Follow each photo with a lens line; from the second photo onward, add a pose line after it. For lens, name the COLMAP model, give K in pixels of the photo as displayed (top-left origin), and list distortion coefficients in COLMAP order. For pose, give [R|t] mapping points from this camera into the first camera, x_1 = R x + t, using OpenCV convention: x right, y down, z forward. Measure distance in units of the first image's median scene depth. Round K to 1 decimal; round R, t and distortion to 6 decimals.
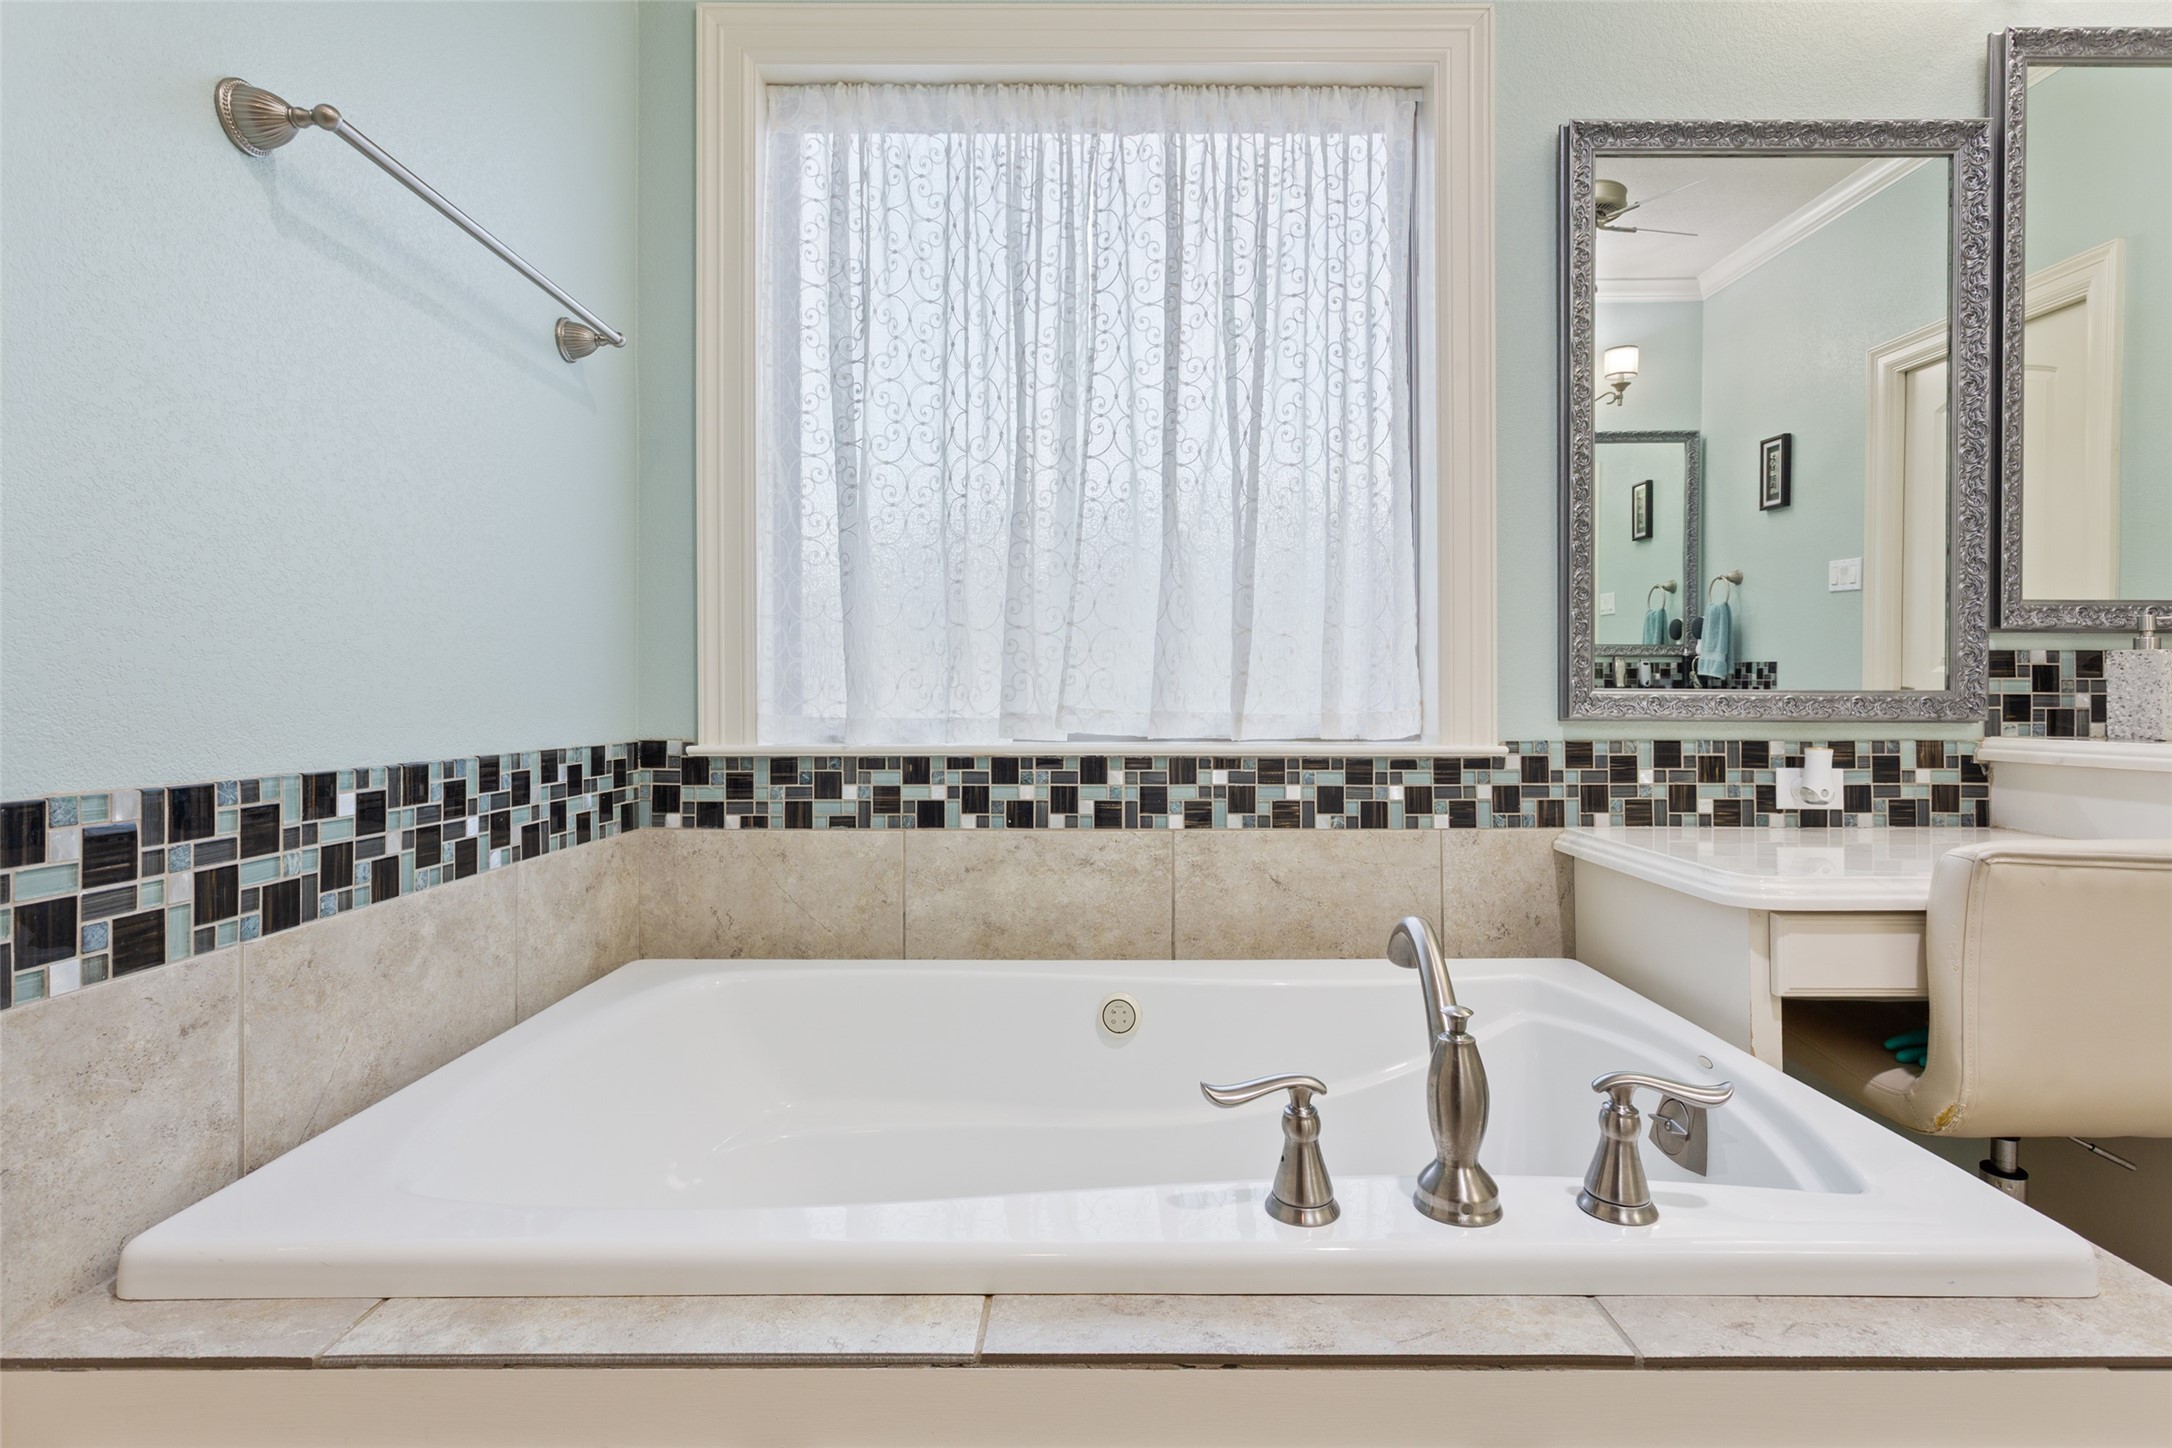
lens RADIAL K [[1046.9, 0, 1083.4], [0, 1046.9, 693.9], [0, 0, 1]] dist [-0.000019, 0.001092]
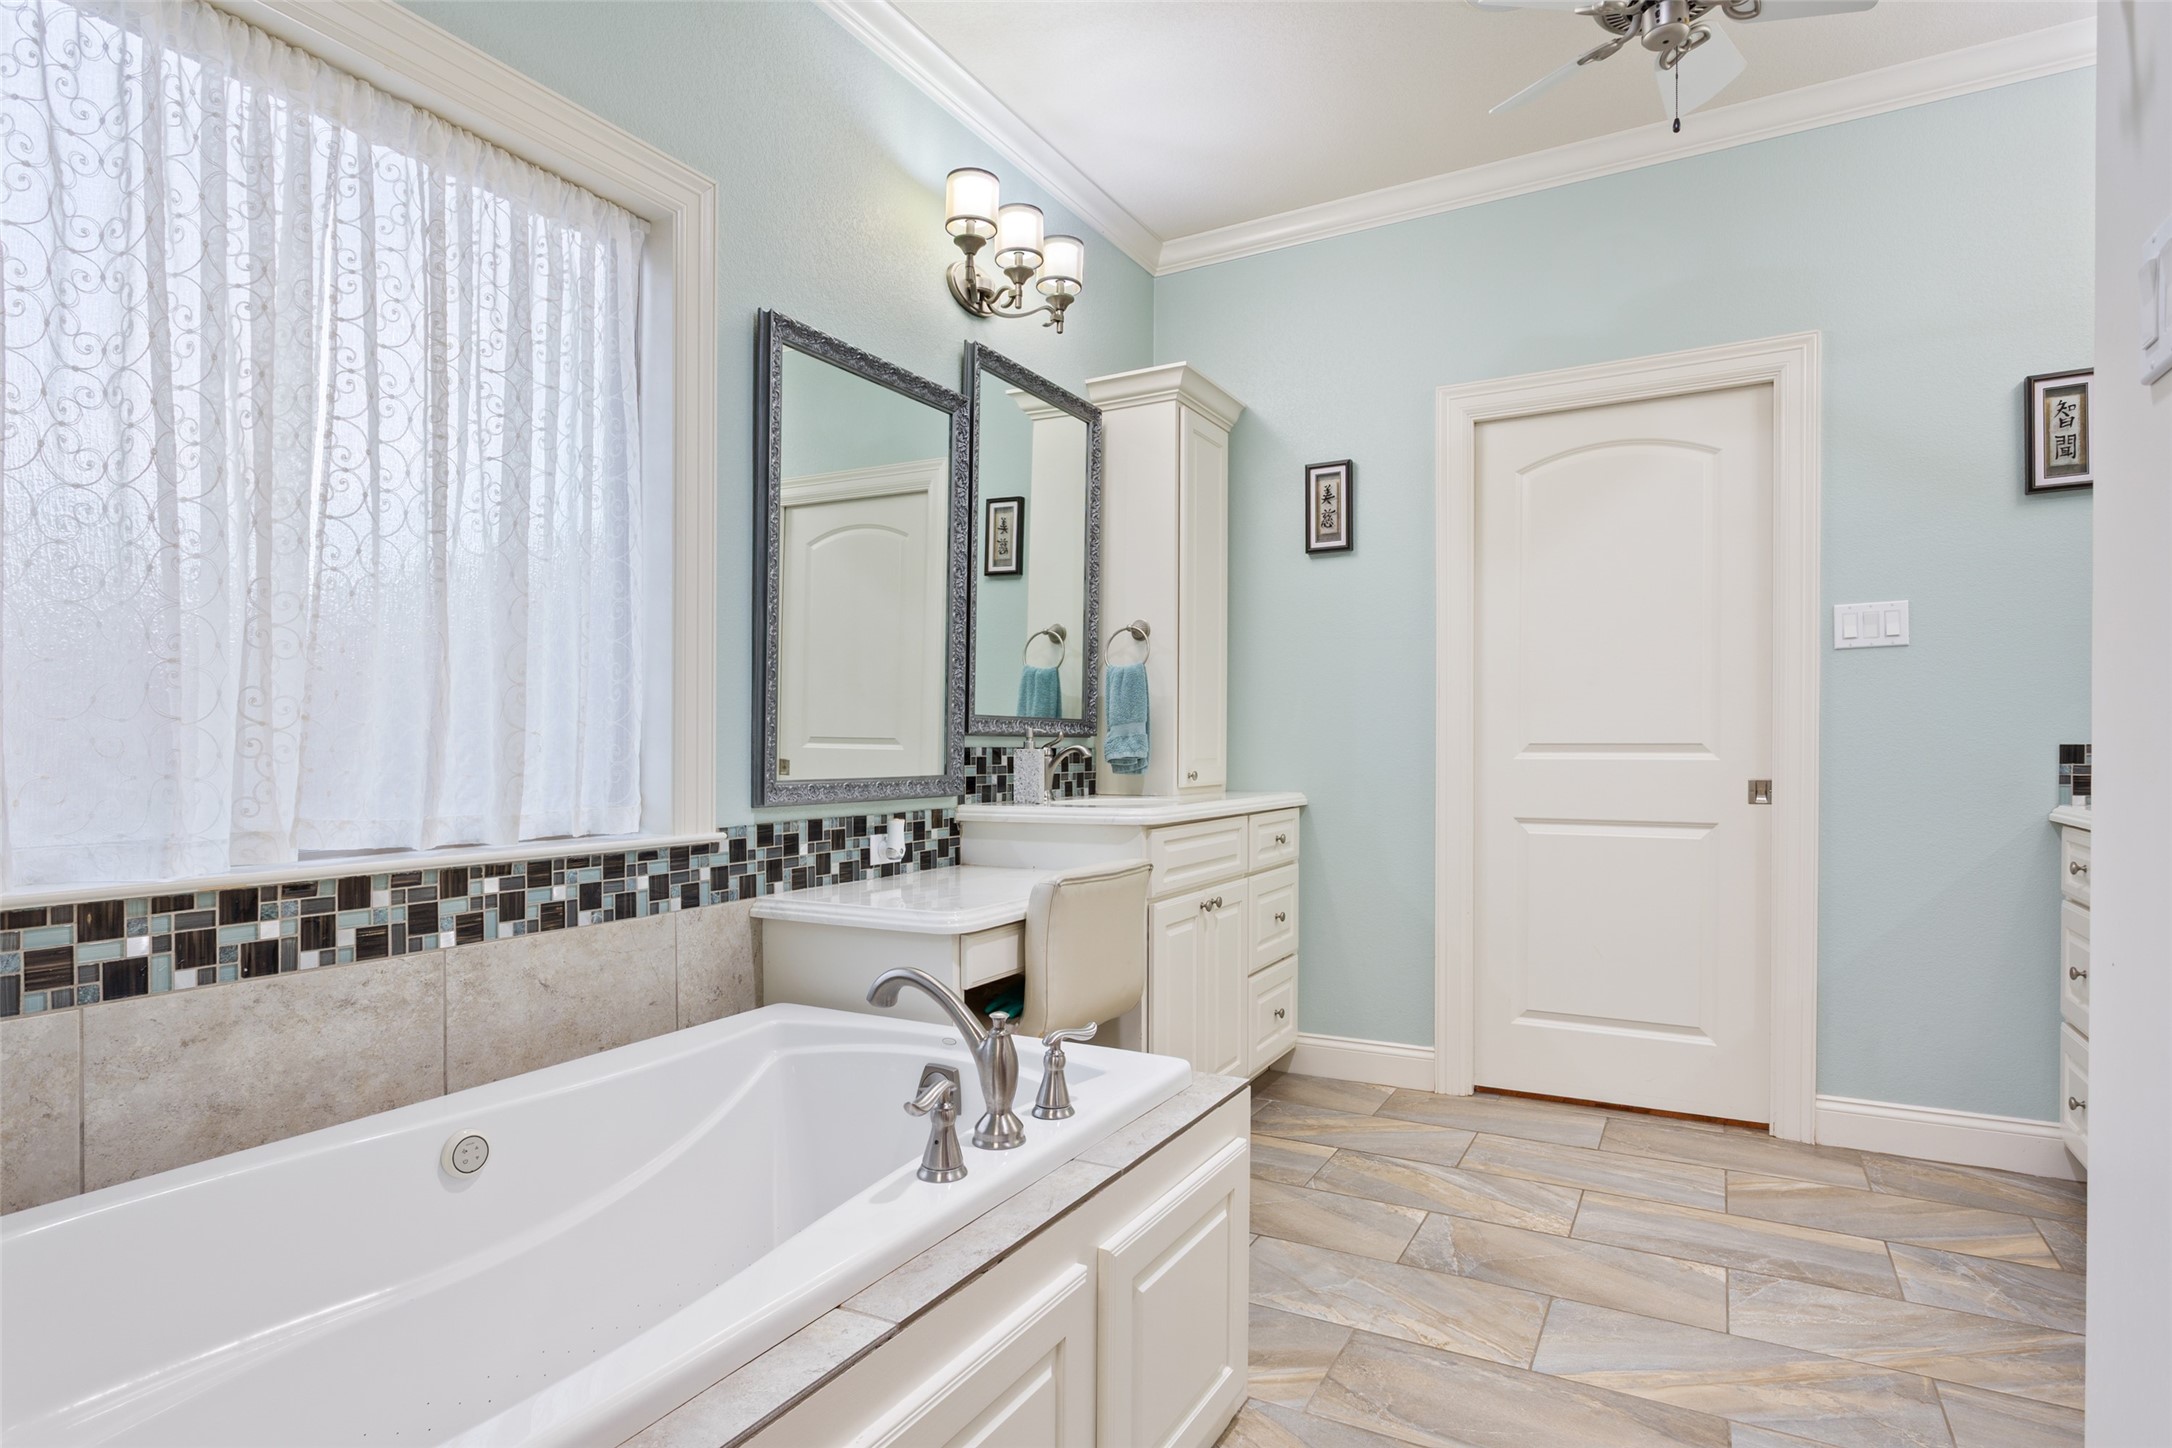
lens RADIAL K [[1152.9, 0, 1085.0], [0, 1152.9, 778.7], [0, 0, 1]] dist [0.000733, 0.001689]
pose [[0.491782, -0.025053, 0.870358, -0.504383], [0.001344, 0.999607, 0.028014, -0.044347], [-0.870717, -0.012607, 0.491622, 0.028716]]
